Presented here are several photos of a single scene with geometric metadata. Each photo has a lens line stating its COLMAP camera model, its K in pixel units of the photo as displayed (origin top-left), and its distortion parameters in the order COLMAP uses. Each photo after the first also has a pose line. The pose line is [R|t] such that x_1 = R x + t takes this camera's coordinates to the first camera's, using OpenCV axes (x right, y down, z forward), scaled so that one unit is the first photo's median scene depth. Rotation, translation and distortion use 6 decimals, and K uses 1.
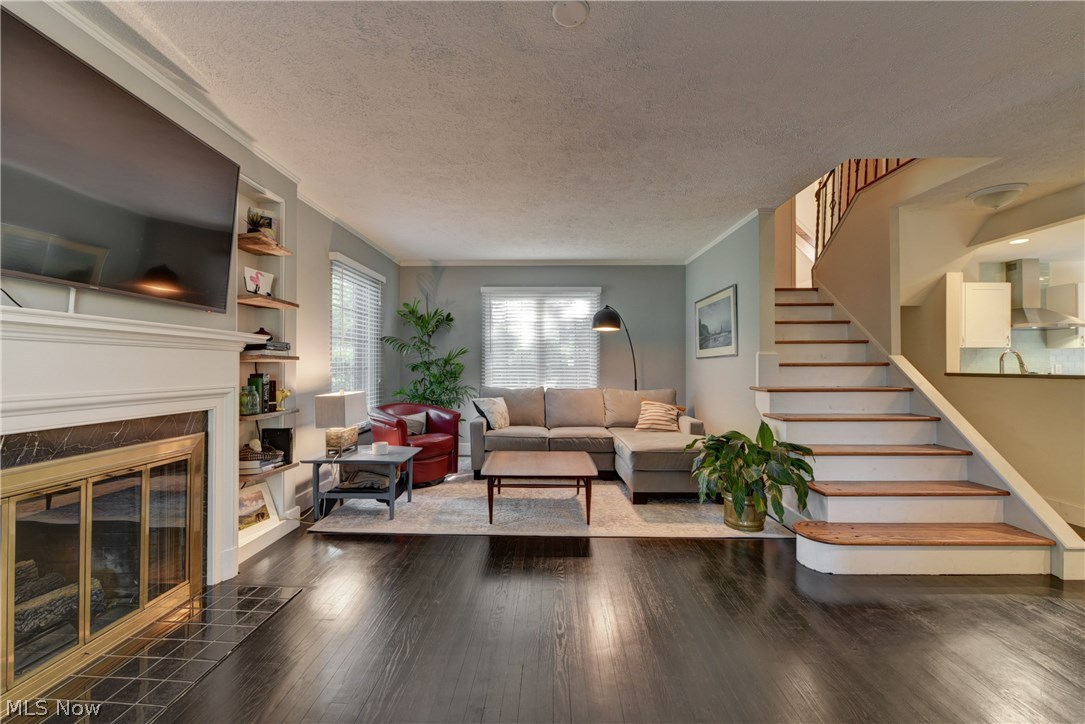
lens RADIAL K [[427.2, 0, 541.8], [0, 427.2, 362.6], [0, 0, 1]] dist [-0.007329, -0.000723]
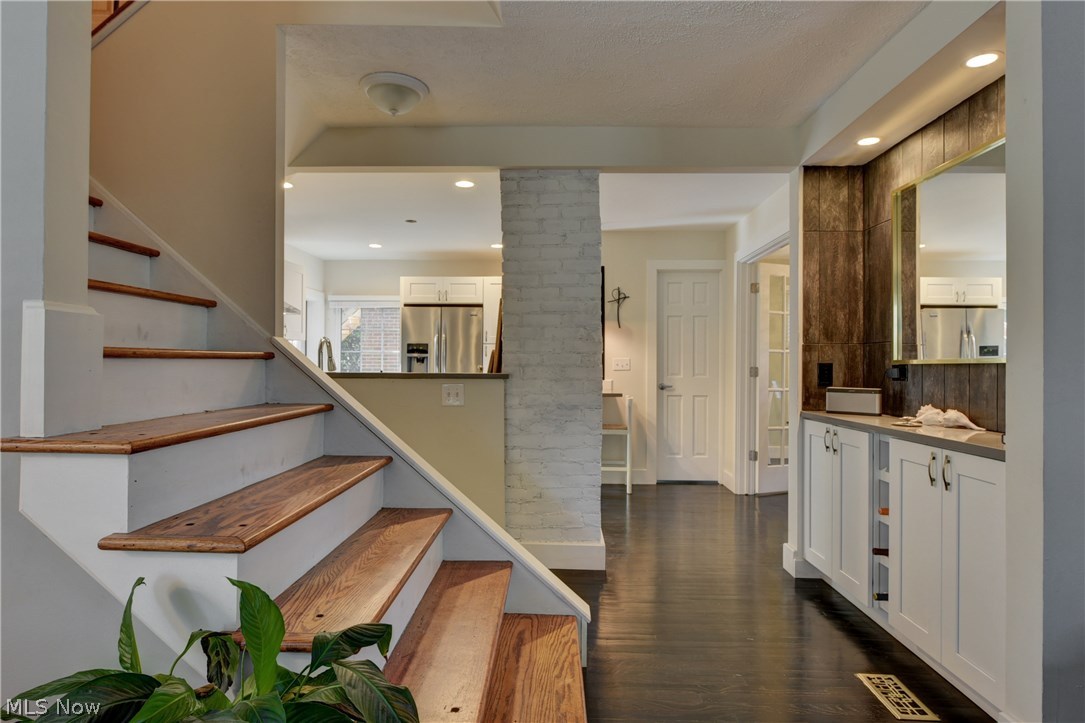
lens RADIAL K [[602.5, 0, 541.1], [0, 602.5, 362.7], [0, 0, 1]] dist [0.003188, 0.000588]
pose [[0.000707, 0.003286, 0.999994, 0.147223], [-0.012409, 0.999918, -0.003277, 0.009001], [-0.999923, -0.012407, 0.000747, 0.665958]]
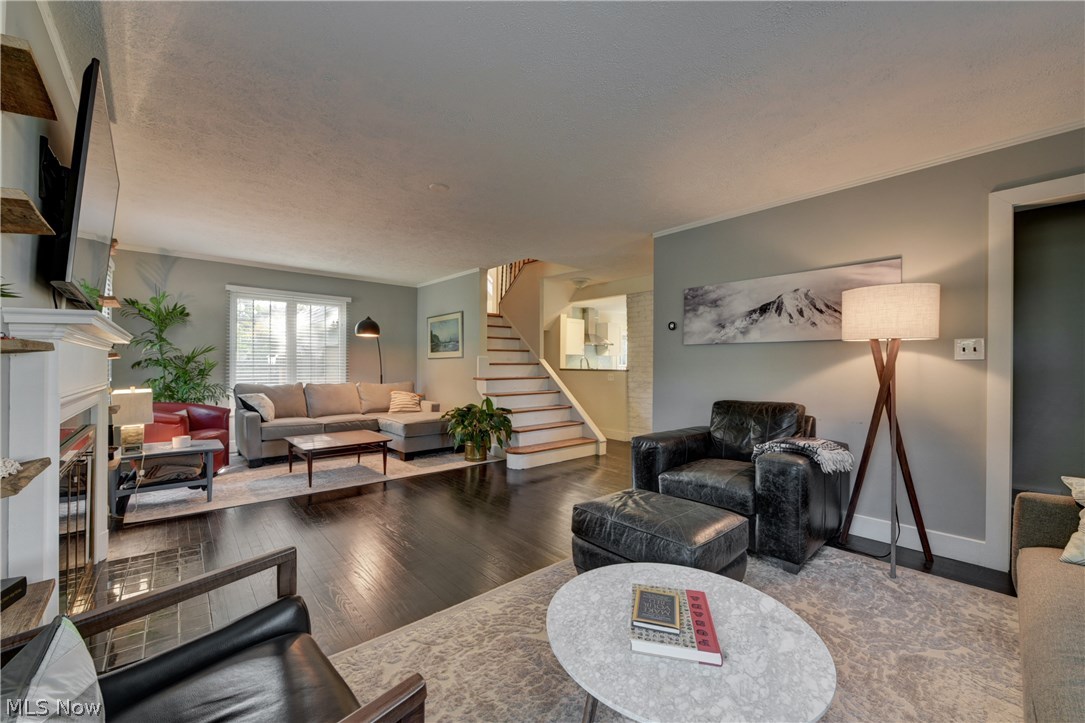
lens RADIAL K [[427.2, 0, 544.7], [0, 427.2, 362.4], [0, 0, 1]] dist [-0.007329, -0.000723]
pose [[0.732562, 0.005943, 0.680674, -0.392126], [-0.010087, 0.999947, 0.002125, -0.006655], [-0.680625, -0.008423, 0.732583, -0.342165]]
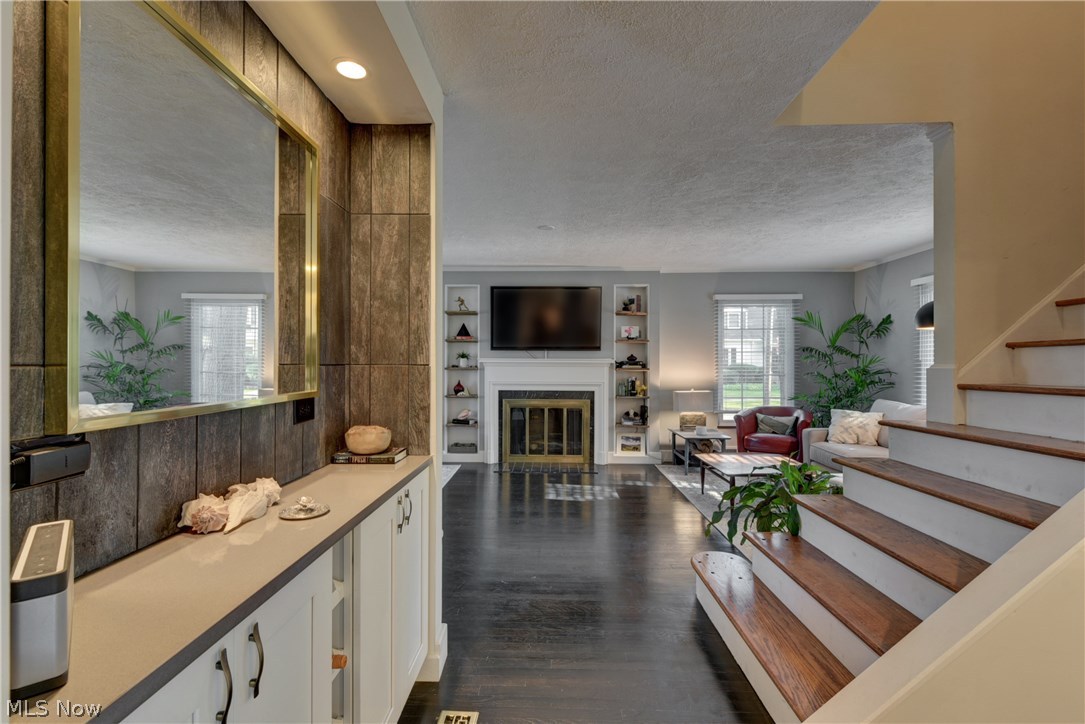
lens RADIAL K [[492.0, 0, 543.7], [0, 492.0, 361.9], [0, 0, 1]] dist [0.000115, 0.000018]
pose [[-0.004199, -0.002783, -0.999987, 1.169669], [0.004063, 0.999988, -0.002800, -0.028443], [0.999983, -0.004075, -0.004188, 0.415912]]
